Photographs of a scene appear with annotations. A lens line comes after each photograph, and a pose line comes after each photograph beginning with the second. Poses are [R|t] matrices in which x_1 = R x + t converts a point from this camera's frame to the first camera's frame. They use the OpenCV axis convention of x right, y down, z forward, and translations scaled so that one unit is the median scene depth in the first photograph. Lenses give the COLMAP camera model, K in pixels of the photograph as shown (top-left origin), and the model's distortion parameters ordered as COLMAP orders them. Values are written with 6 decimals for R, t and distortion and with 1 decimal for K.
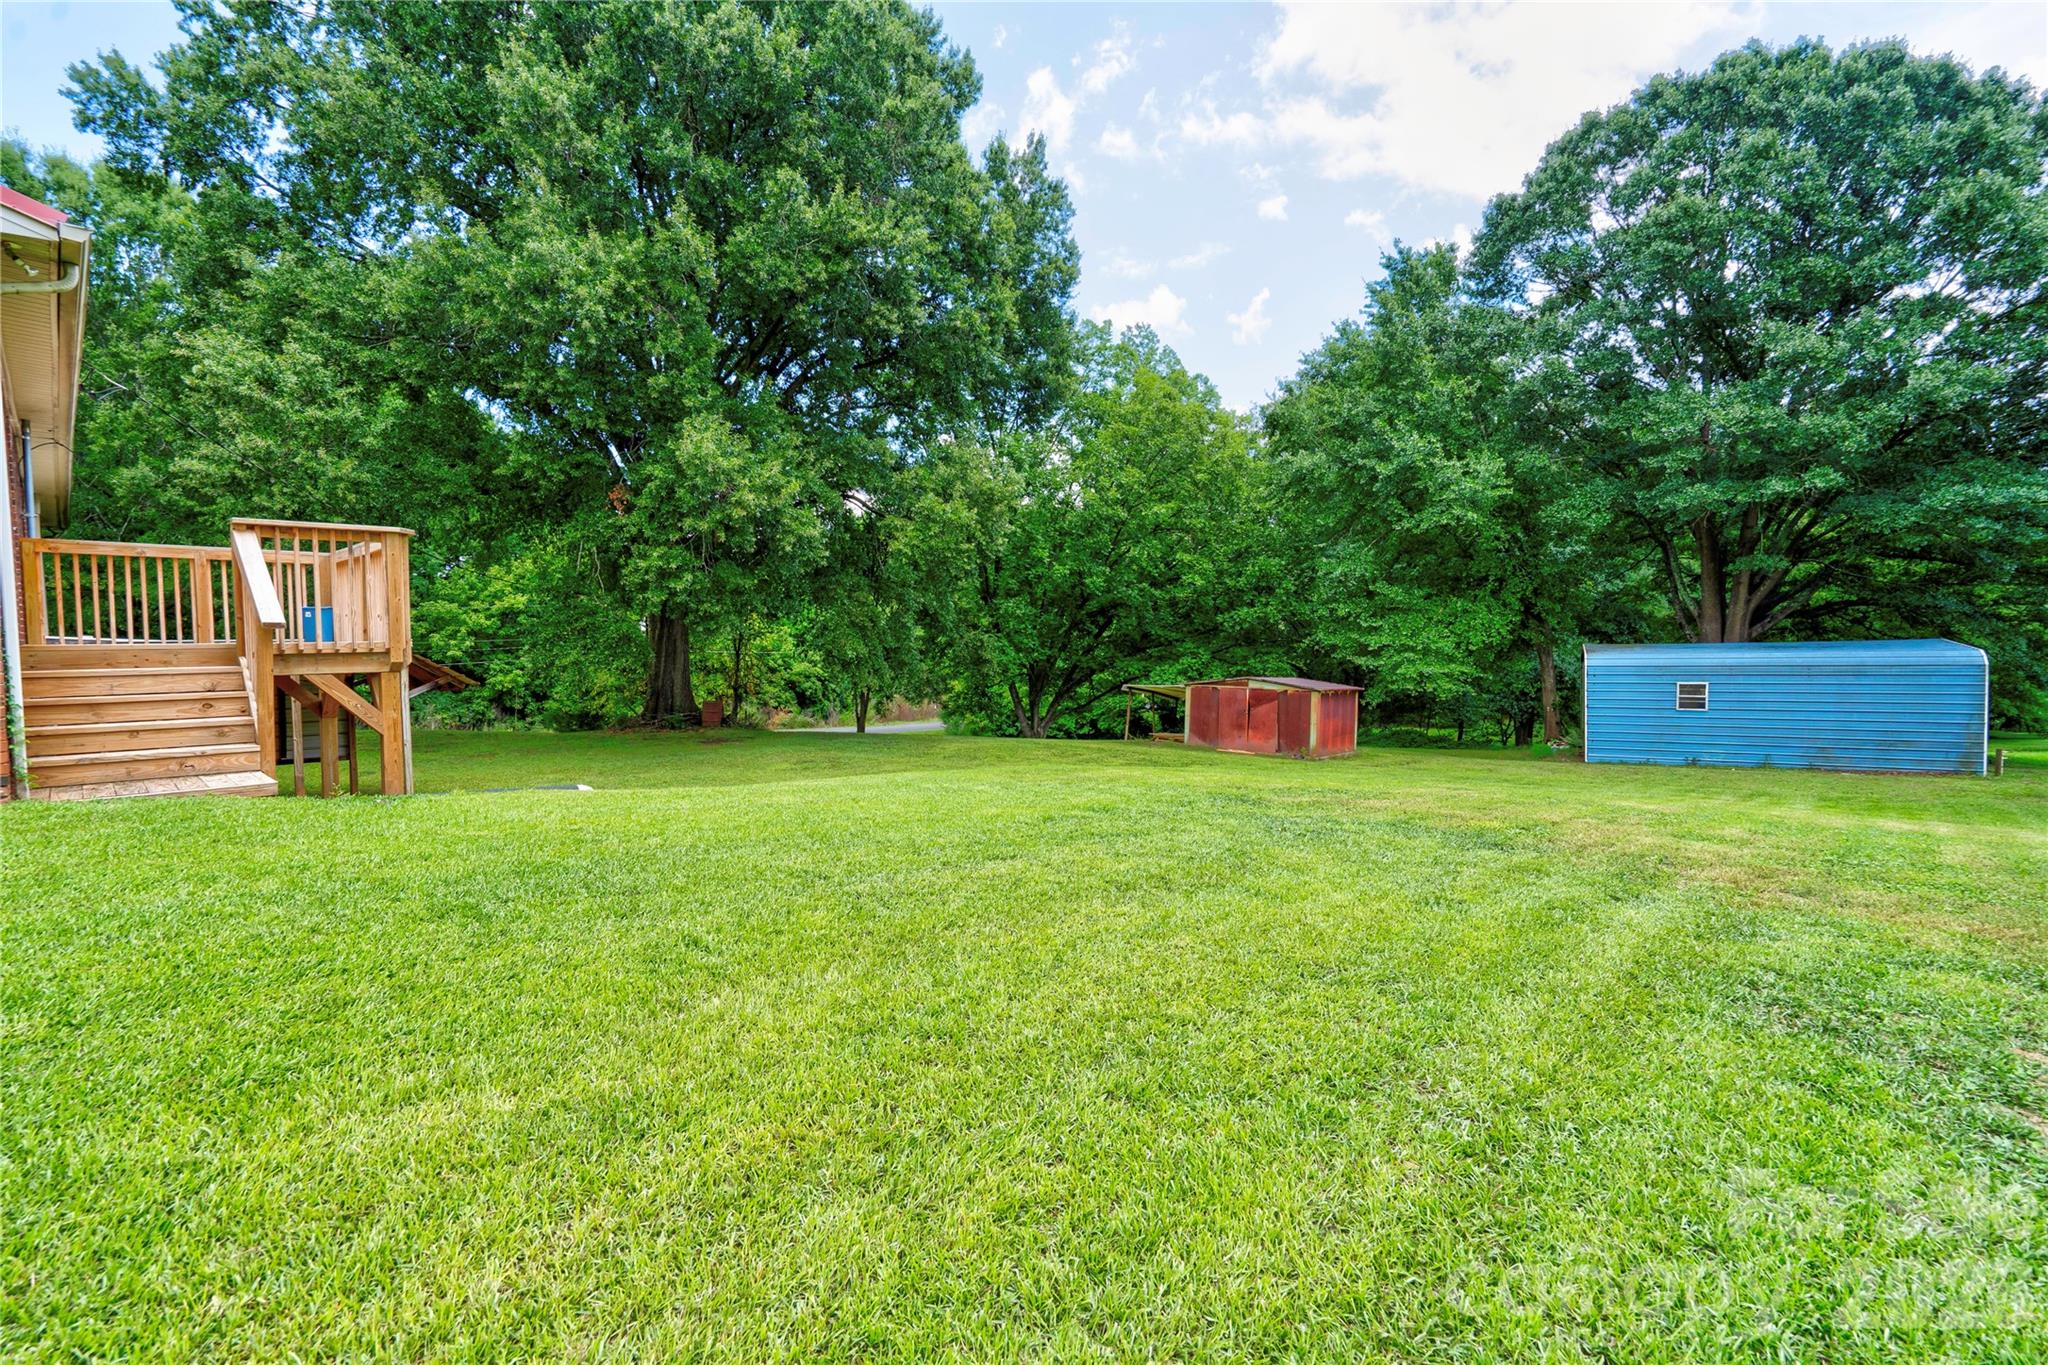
lens RADIAL K [[879.8, 0, 968.7], [0, 879.8, 670.8], [0, 0, 1]] dist [-0.000759, 0.008396]
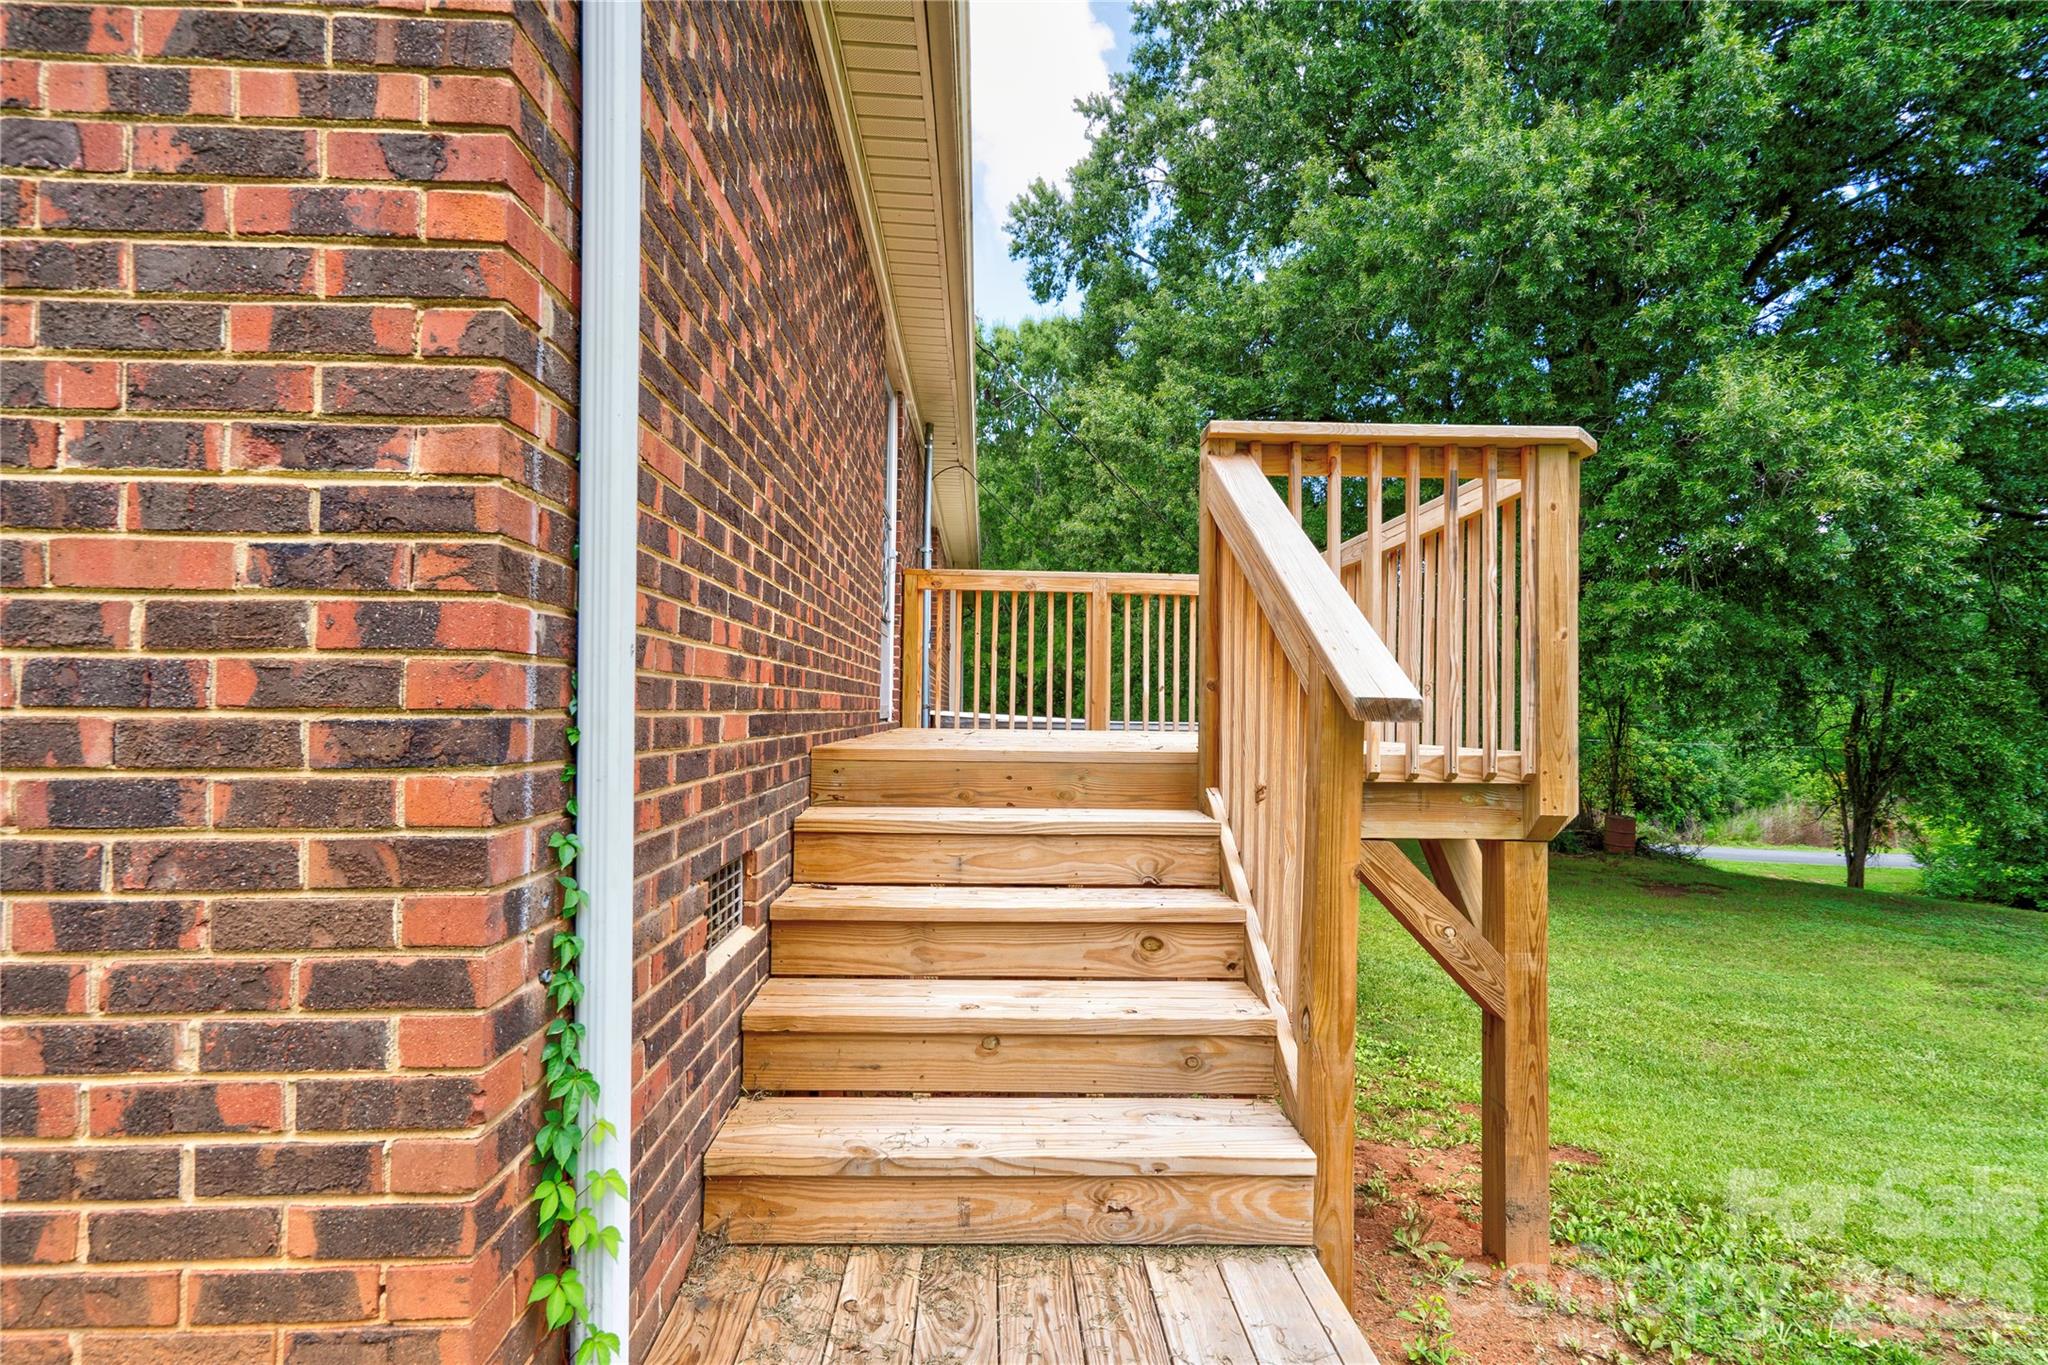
lens RADIAL K [[955.0, 0, 1007.5], [0, 955.0, 679.5], [0, 0, 1]] dist [0.014571, 0.000327]
pose [[0.717254, -0.002673, -0.696807, -0.210312], [-0.051371, 0.997069, -0.056703, -0.012026], [0.694916, 0.076466, 0.715014, 0.225499]]
